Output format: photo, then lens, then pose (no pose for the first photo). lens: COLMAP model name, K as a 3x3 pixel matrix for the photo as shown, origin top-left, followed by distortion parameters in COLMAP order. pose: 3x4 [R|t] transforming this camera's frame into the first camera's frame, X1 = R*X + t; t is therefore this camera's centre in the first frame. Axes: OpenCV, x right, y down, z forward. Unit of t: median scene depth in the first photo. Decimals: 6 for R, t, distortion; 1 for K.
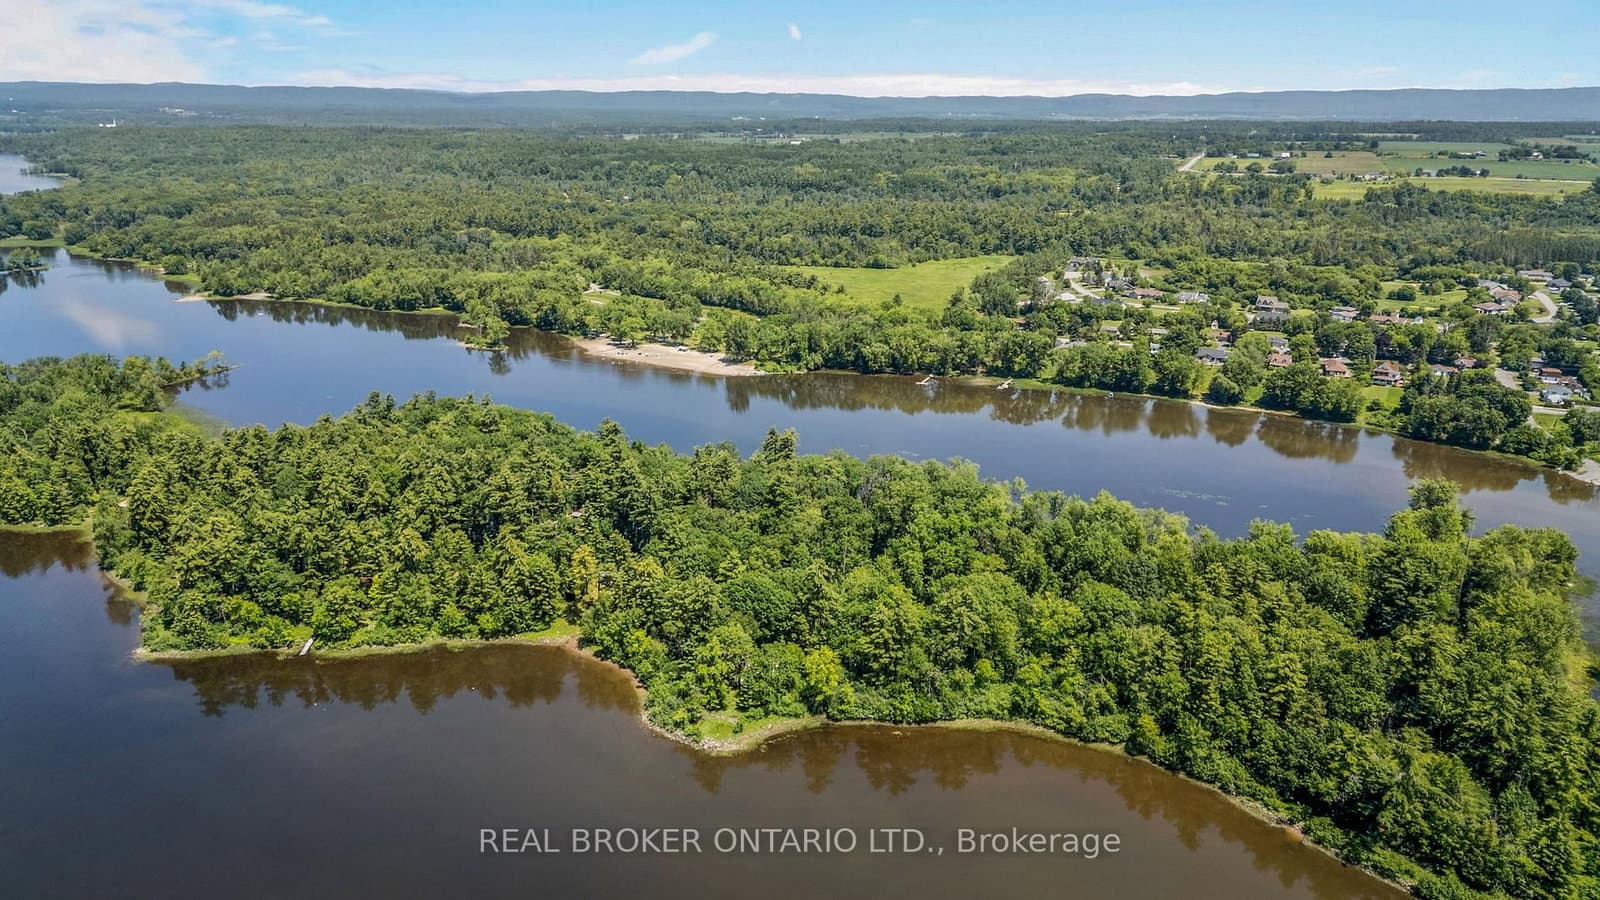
lens RADIAL K [[1144.2, 0, 816.0], [0, 1144.2, 458.5], [0, 0, 1]] dist [0.077906, -0.074059]
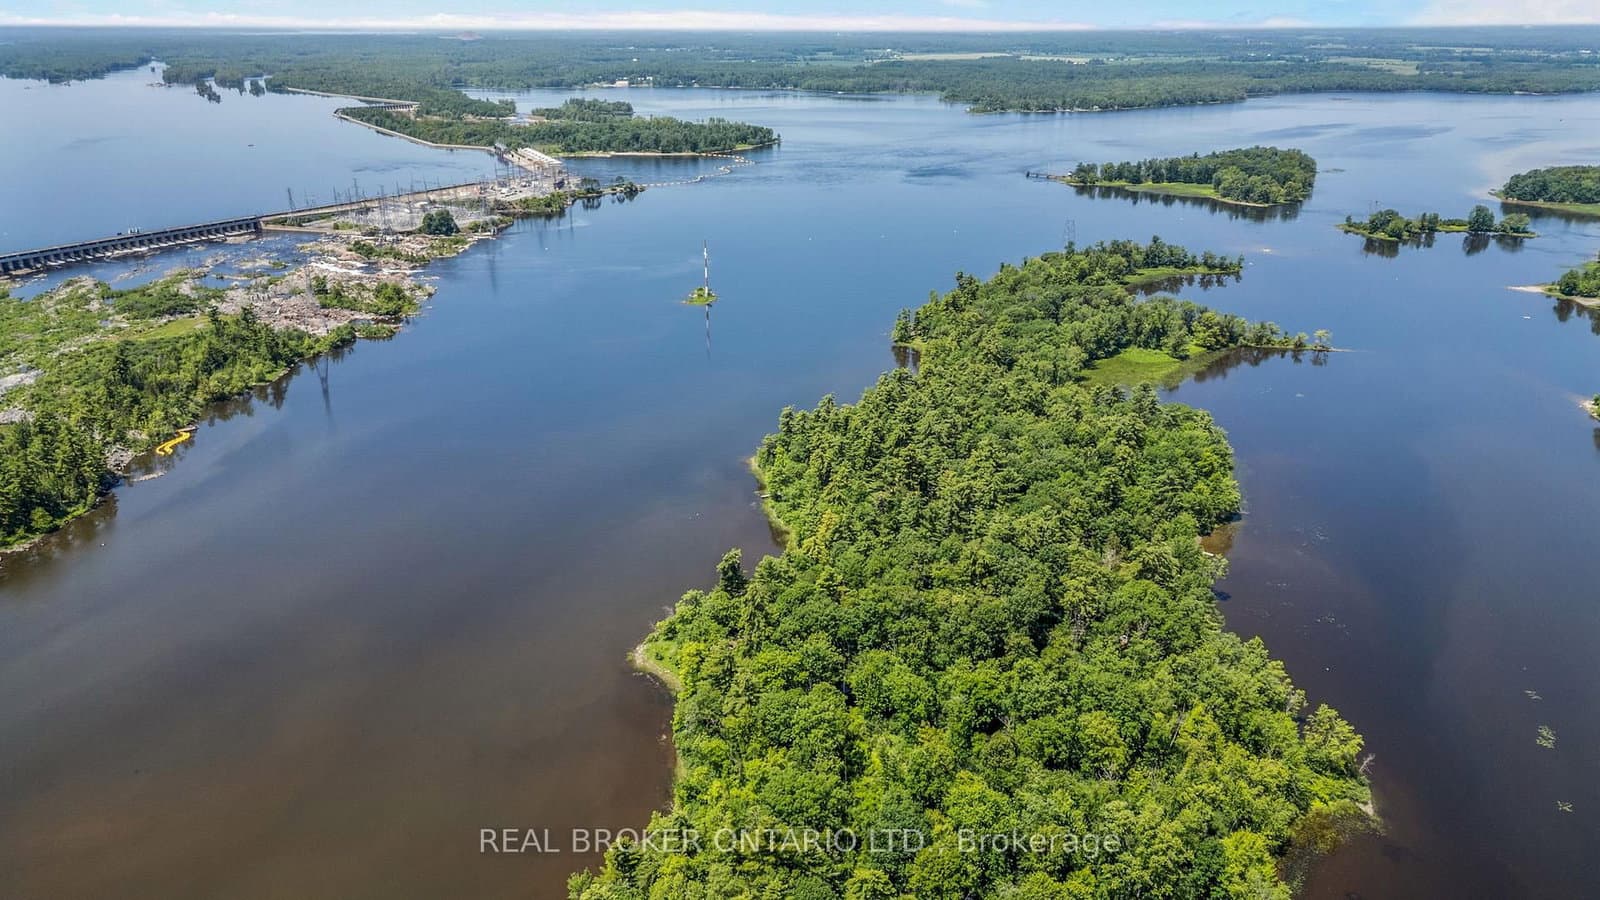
lens RADIAL K [[1144.2, 0, 798.7], [0, 1144.2, 425.5], [0, 0, 1]] dist [0.077906, -0.074059]
pose [[0.101822, 0.318684, -0.942376, 0.462813], [-0.294802, 0.914415, 0.277375, -0.167865], [0.950118, 0.249571, 0.187056, 0.375974]]
